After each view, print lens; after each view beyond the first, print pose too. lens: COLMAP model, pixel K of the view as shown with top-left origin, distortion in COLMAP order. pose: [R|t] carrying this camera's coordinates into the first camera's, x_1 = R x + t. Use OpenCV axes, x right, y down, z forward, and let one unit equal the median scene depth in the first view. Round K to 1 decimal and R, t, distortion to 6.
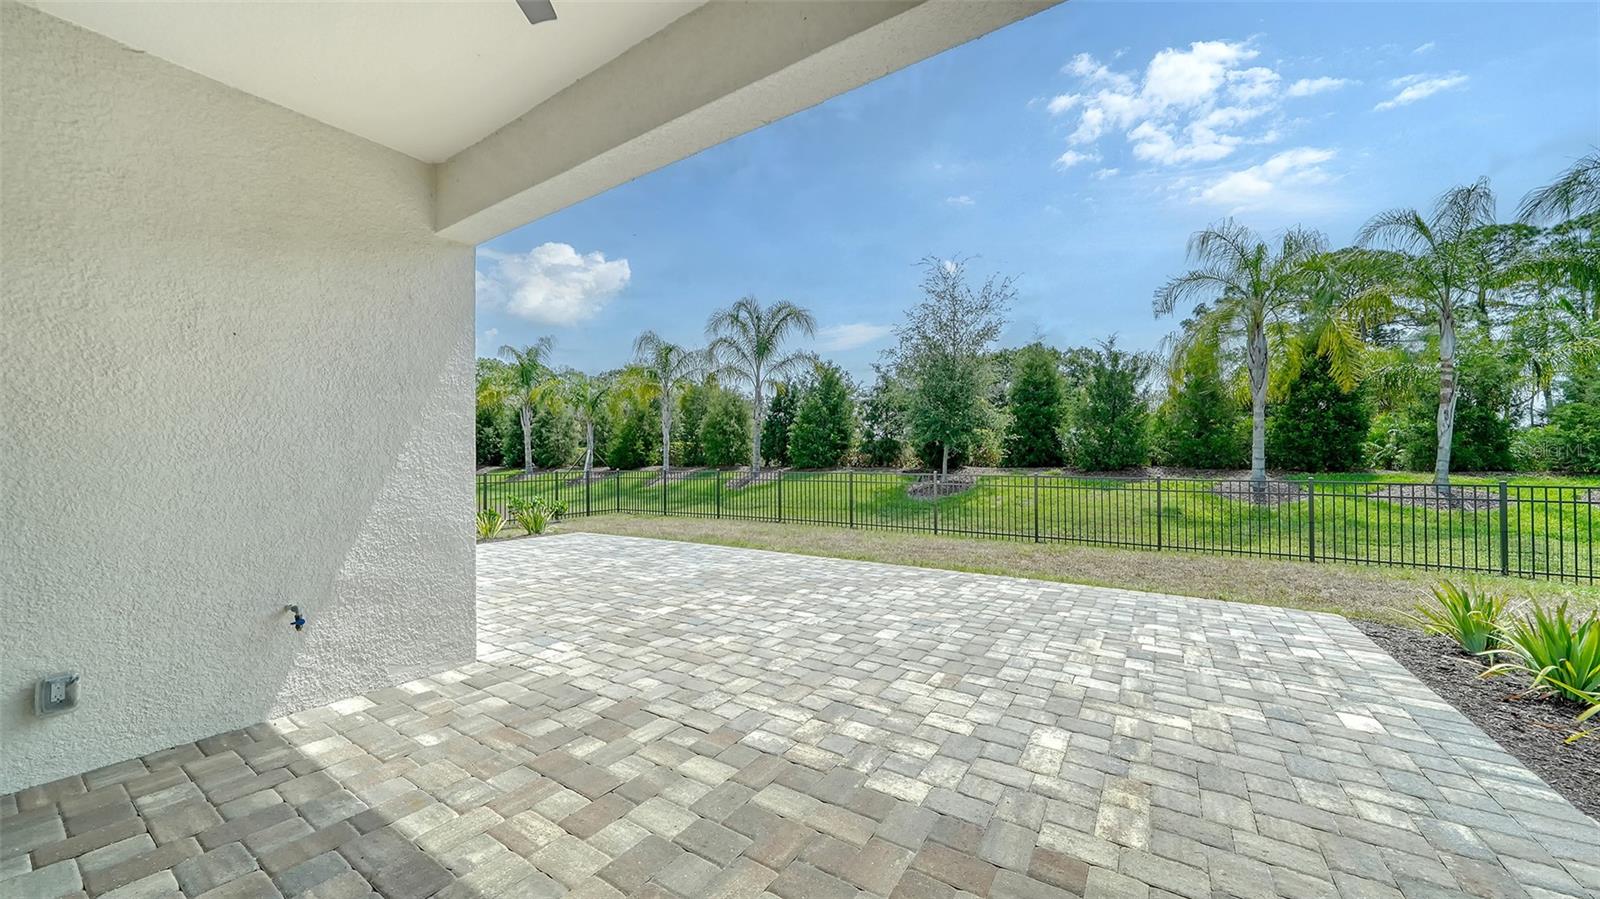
lens RADIAL K [[564.0, 0, 804.1], [0, 564.0, 447.4], [0, 0, 1]] dist [-0.011463, 0.000062]
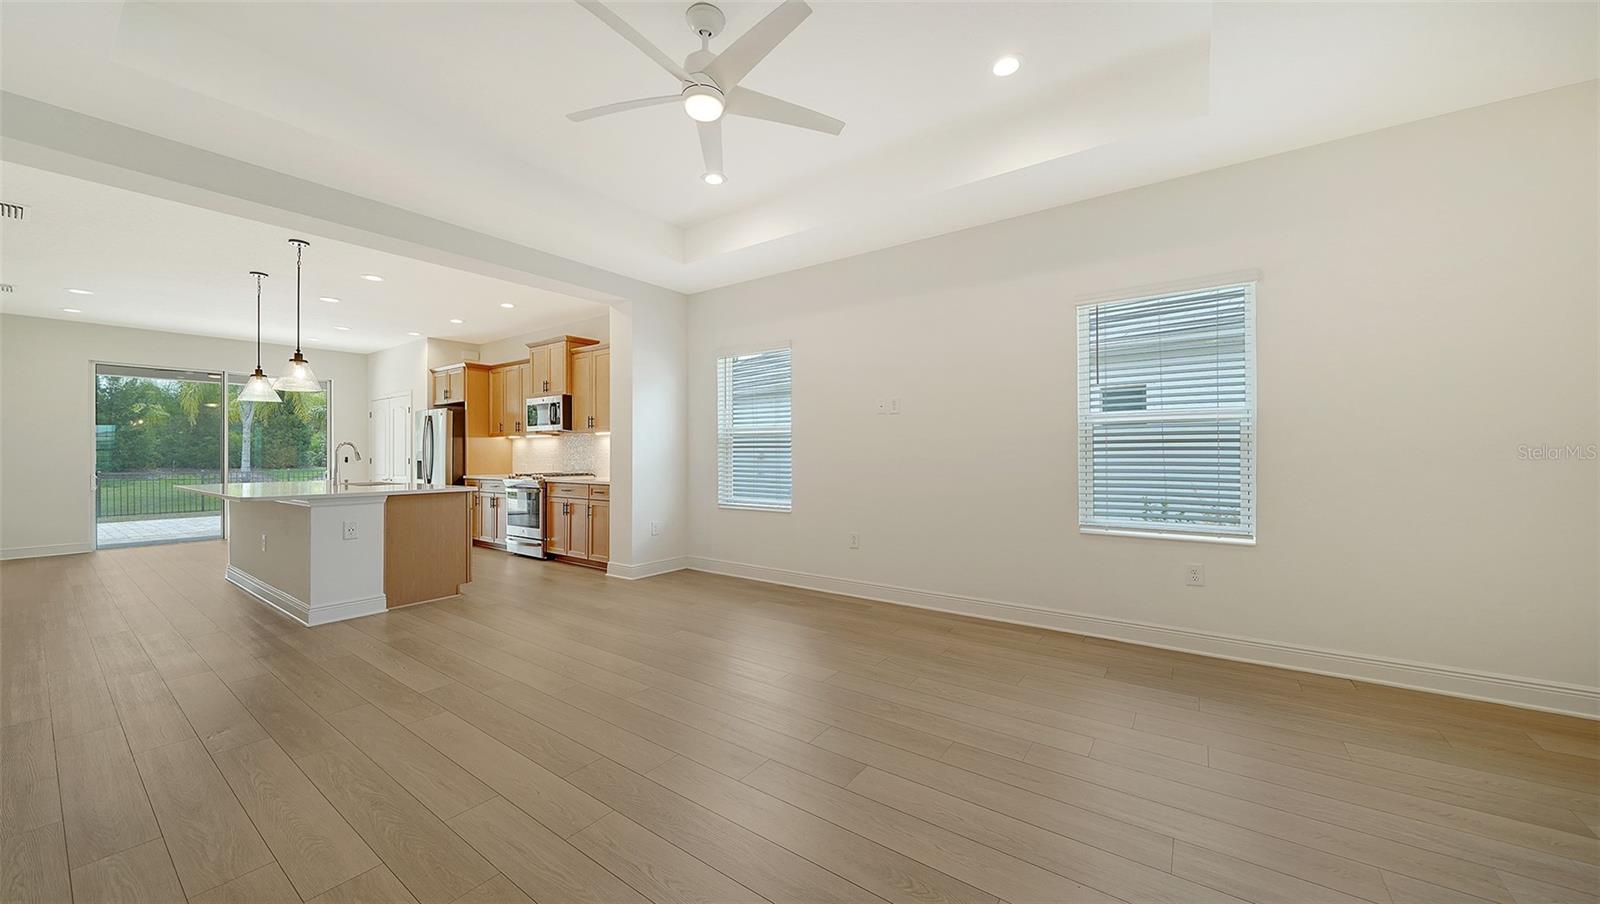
lens RADIAL K [[564.0, 0, 804.1], [0, 564.0, 449.9], [0, 0, 1]] dist [-0.011463, 0.000062]
pose [[0.043159, 0.009726, 0.999021, -0.543347], [-0.010088, 0.999906, -0.009299, -0.008956], [-0.999017, -0.009677, 0.043253, -0.505398]]
